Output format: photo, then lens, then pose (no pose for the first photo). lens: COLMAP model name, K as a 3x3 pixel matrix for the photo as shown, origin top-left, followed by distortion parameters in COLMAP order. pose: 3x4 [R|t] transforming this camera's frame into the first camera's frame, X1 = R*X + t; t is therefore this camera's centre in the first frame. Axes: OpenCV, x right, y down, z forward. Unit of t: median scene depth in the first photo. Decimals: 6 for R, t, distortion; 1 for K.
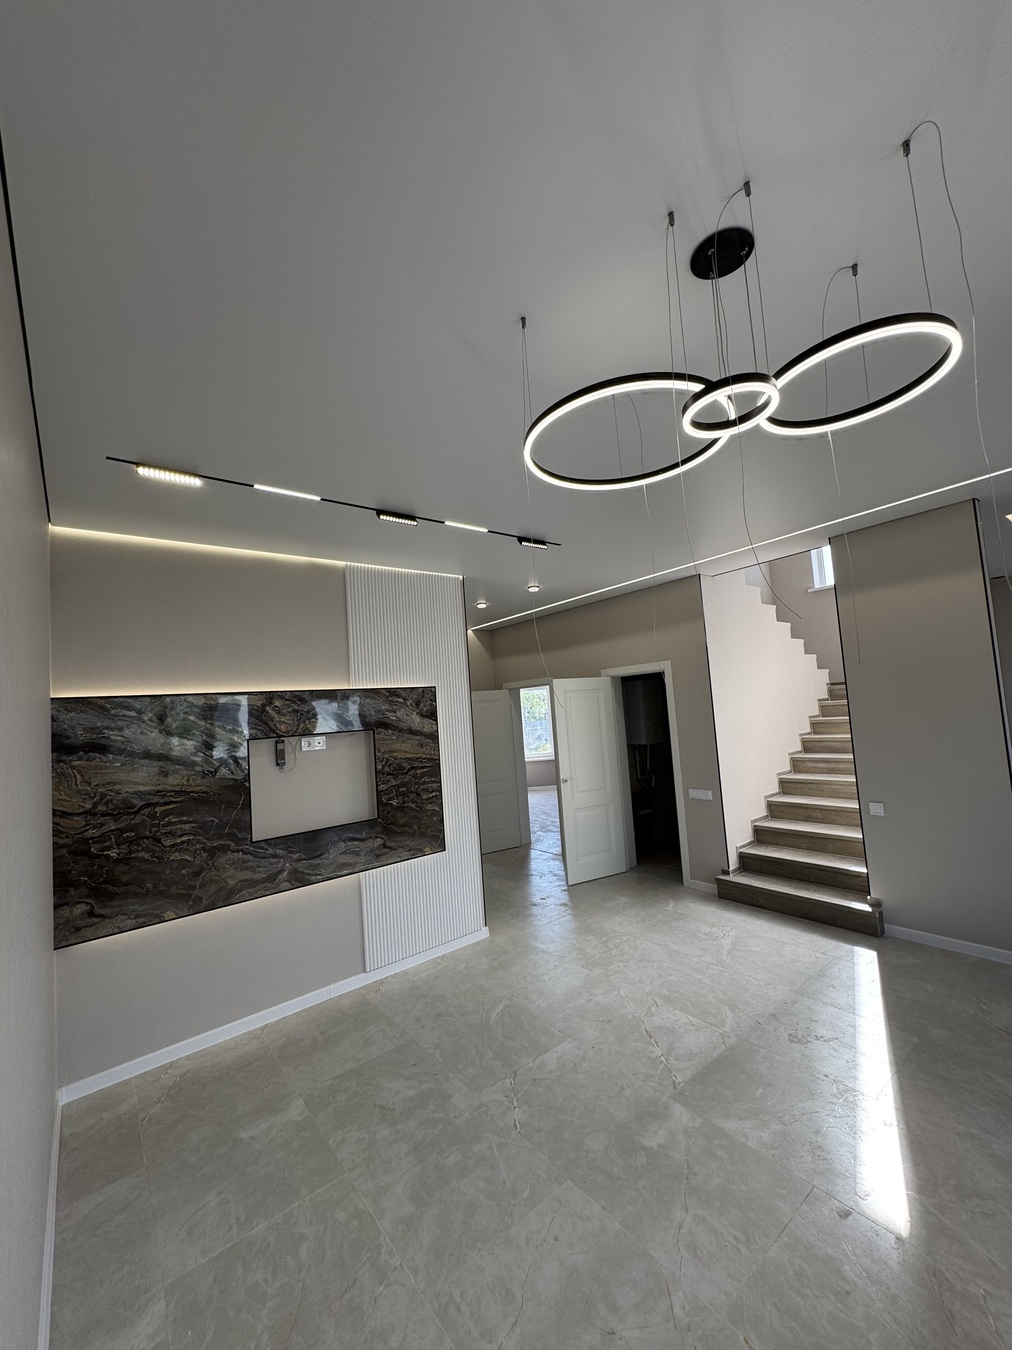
lens RADIAL K [[537.1, 0, 506.0], [0, 537.1, 675.0], [0, 0, 1]] dist [-0.001912, 0.000510]
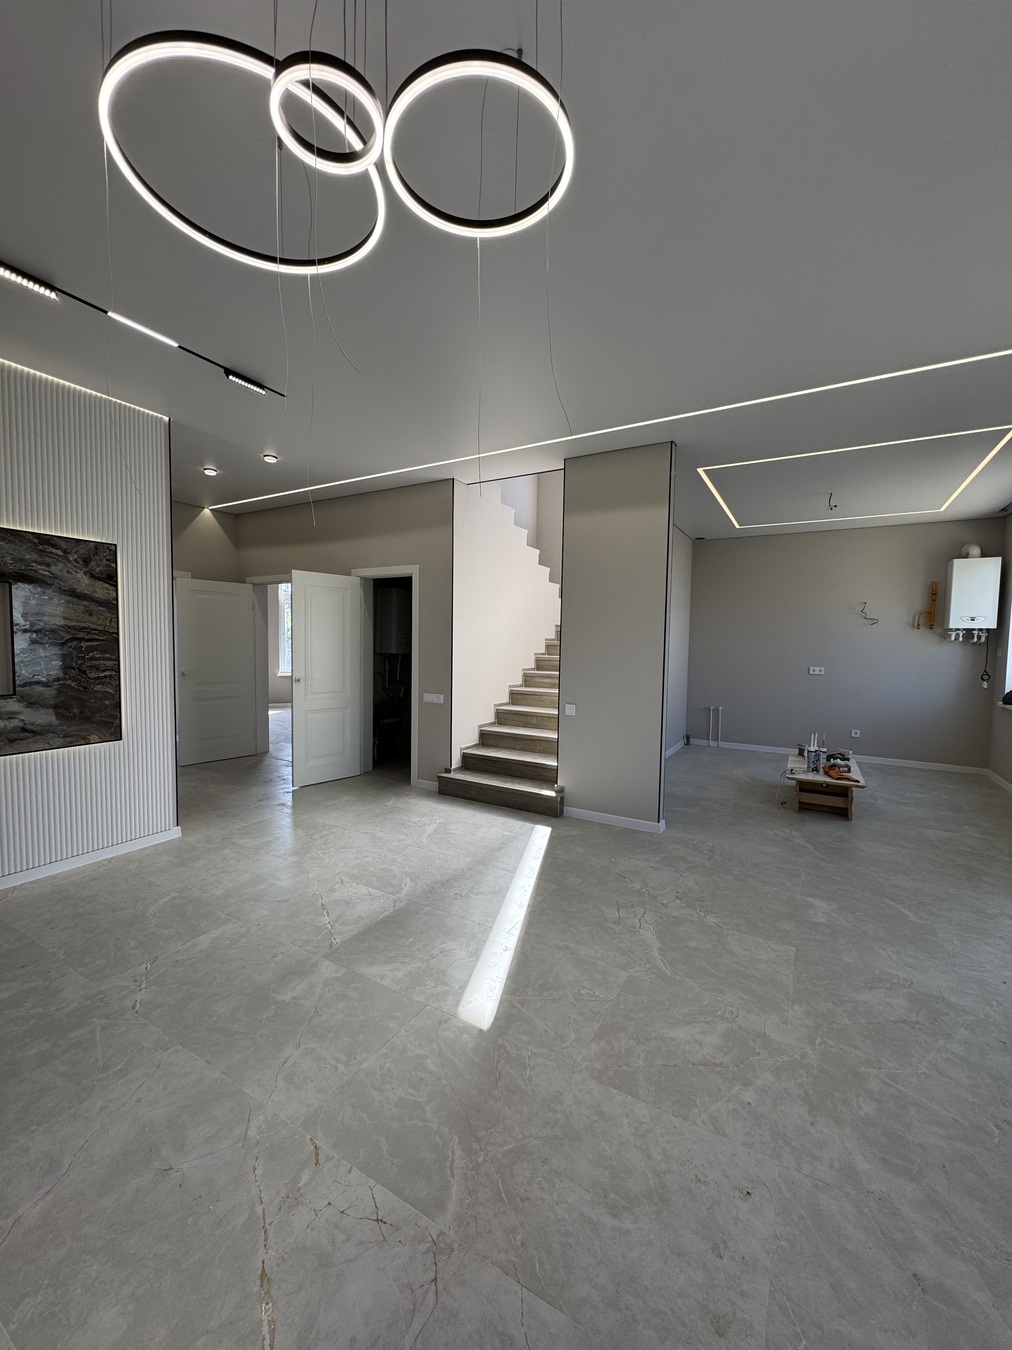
lens RADIAL K [[537.1, 0, 506.0], [0, 537.1, 675.0], [0, 0, 1]] dist [-0.001912, 0.000510]
pose [[0.925953, 0.063450, 0.372270, 0.154108], [-0.107906, 0.989138, 0.099808, 0.088582], [-0.361894, -0.132588, 0.922742, 0.008439]]
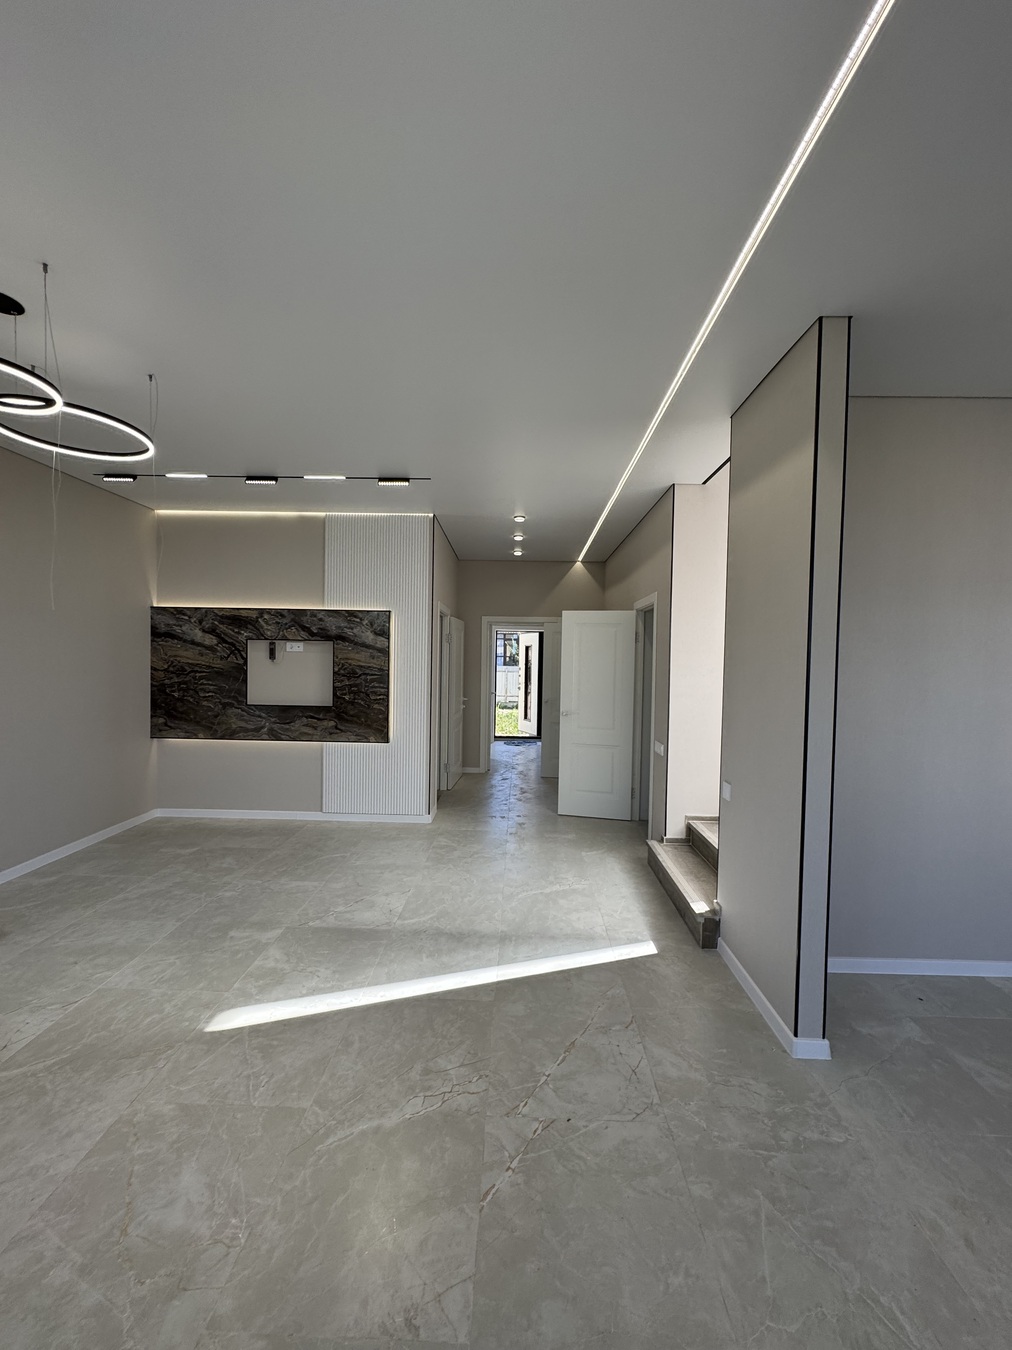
lens RADIAL K [[537.1, 0, 506.0], [0, 537.1, 675.0], [0, 0, 1]] dist [-0.001912, 0.000510]
pose [[0.767043, 0.104077, -0.633098, 1.042364], [-0.029250, 0.991402, 0.127542, 0.003925], [0.640929, -0.079313, 0.763492, 0.283308]]
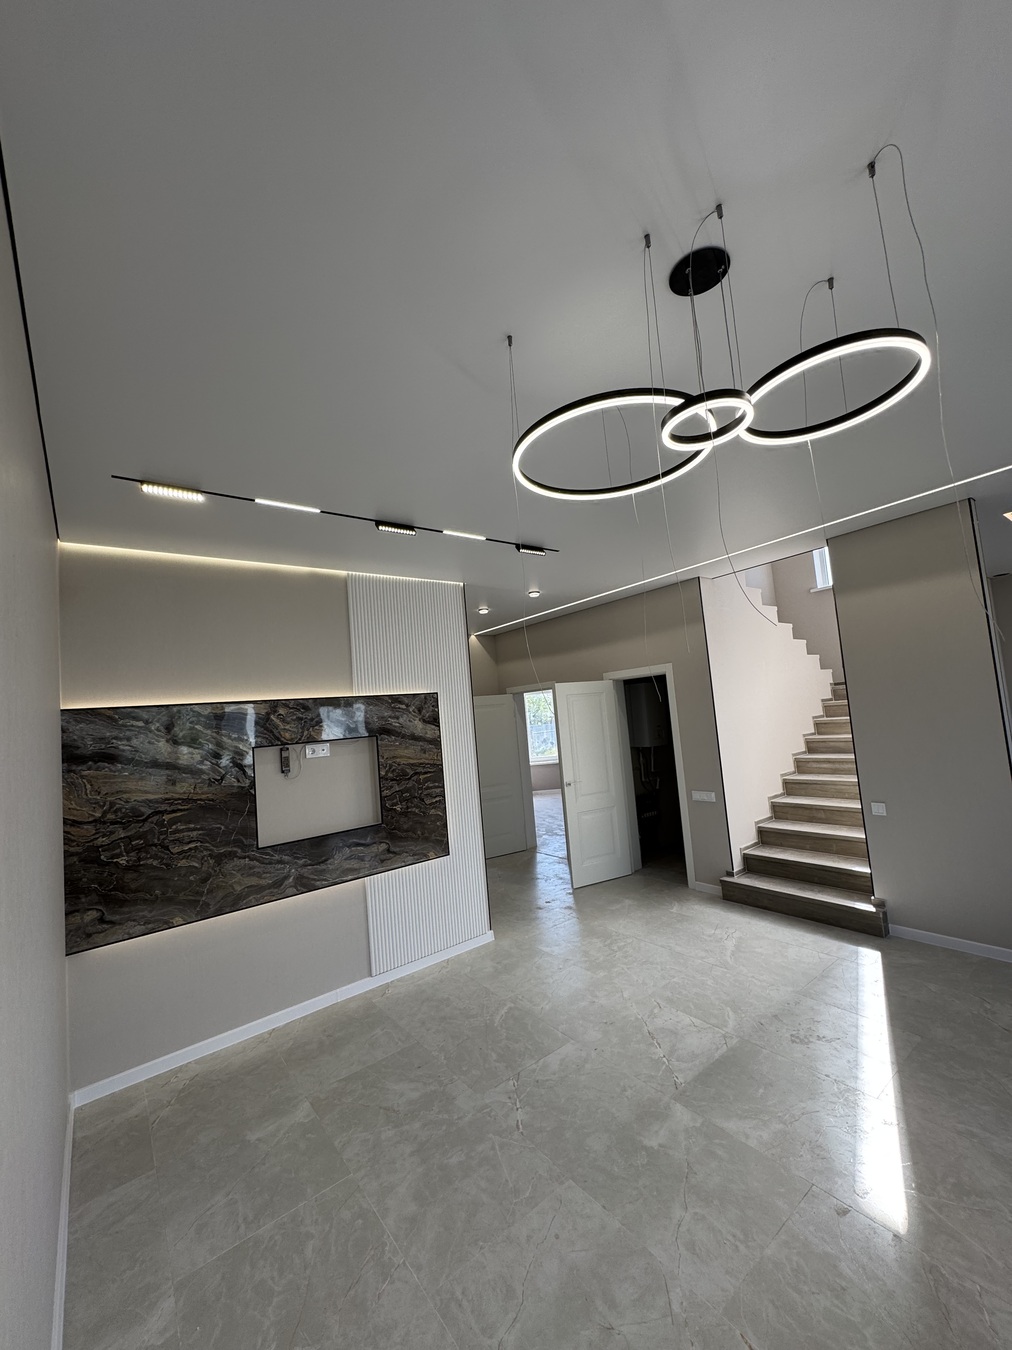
lens RADIAL K [[537.1, 0, 506.0], [0, 537.1, 675.0], [0, 0, 1]] dist [-0.001912, 0.000510]
pose [[0.999819, -0.014153, -0.012703, 0.013554], [0.014065, 0.999876, -0.007039, -0.003302], [0.012801, 0.006859, 0.999895, -0.012496]]
